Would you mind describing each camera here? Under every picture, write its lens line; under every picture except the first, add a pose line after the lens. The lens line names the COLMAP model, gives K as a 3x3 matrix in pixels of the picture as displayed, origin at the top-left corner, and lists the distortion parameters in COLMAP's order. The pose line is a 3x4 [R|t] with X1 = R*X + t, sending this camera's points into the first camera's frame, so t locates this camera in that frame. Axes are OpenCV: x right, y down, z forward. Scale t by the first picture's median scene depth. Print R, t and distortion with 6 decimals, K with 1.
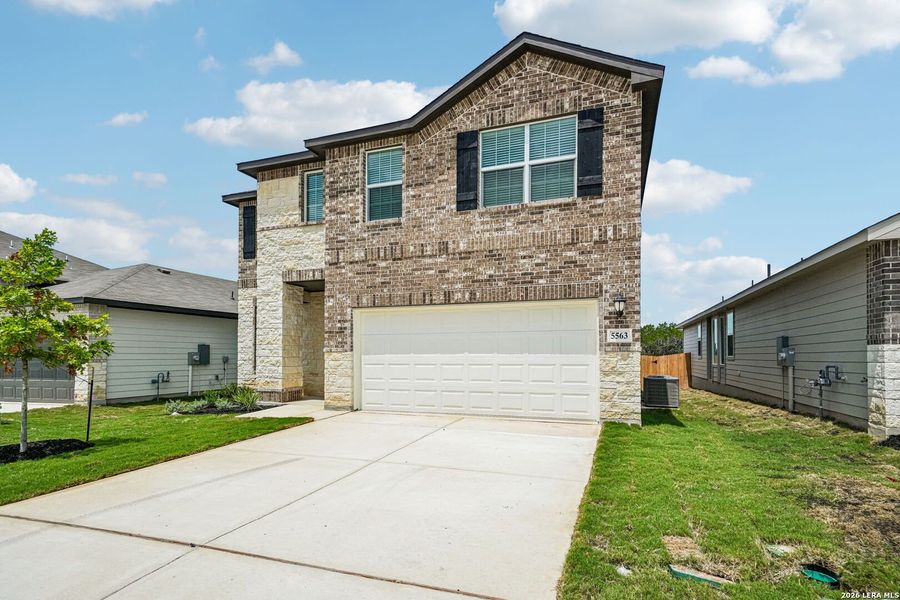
lens RADIAL K [[385.5, 0, 446.7], [0, 385.5, 302.2], [0, 0, 1]] dist [0.003572, 0.000041]
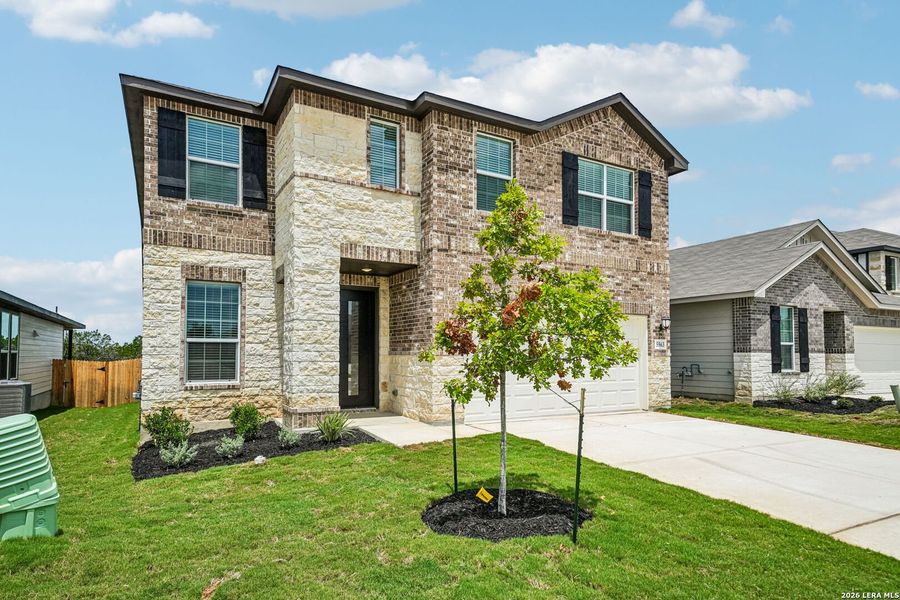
lens RADIAL K [[385.5, 0, 446.7], [0, 385.5, 302.2], [0, 0, 1]] dist [0.003572, 0.000041]
pose [[0.768285, 0.090192, 0.633723, -0.852297], [-0.091898, 0.995309, -0.030241, 0.041228], [-0.633477, -0.035004, 0.772969, 0.358097]]
